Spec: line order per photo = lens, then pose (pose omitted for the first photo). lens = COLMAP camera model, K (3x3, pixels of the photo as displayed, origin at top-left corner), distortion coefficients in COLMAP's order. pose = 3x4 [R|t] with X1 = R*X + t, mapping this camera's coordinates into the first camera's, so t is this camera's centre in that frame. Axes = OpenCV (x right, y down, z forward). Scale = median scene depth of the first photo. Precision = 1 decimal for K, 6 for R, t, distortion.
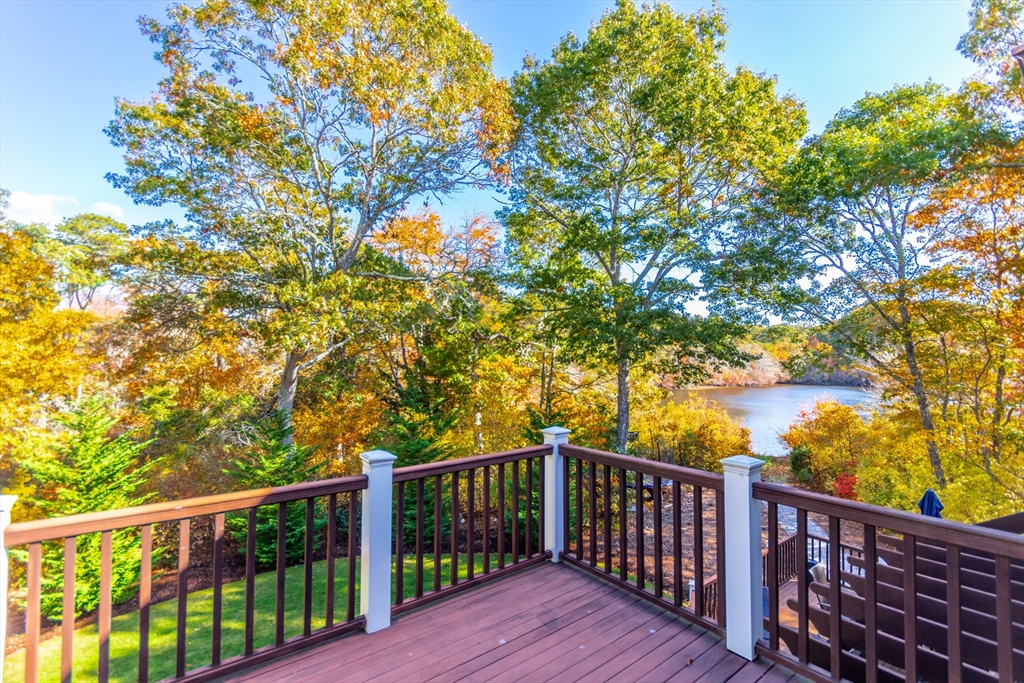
lens RADIAL K [[463.3, 0, 512.1], [0, 463.3, 347.0], [0, 0, 1]] dist [0.001588, -0.000252]
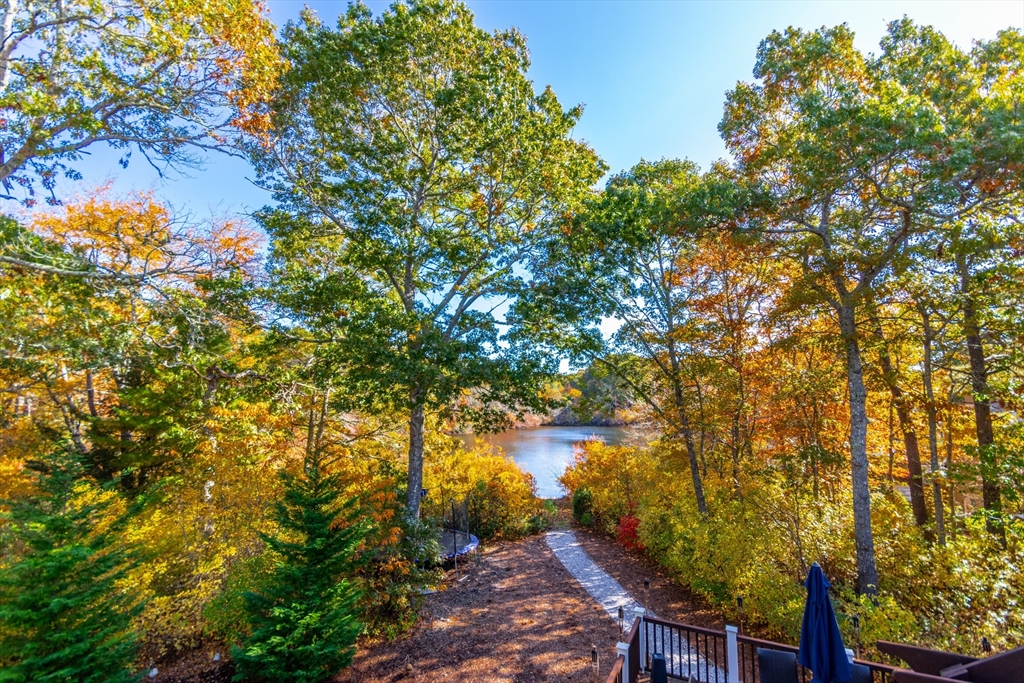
lens RADIAL K [[463.3, 0, 512.1], [0, 463.3, 347.0], [0, 0, 1]] dist [0.001588, -0.000252]
pose [[0.891938, 0.050458, 0.449334, 0.014588], [-0.006689, 0.995118, -0.098469, 0.004694], [-0.452109, 0.084823, 0.887920, 0.162274]]
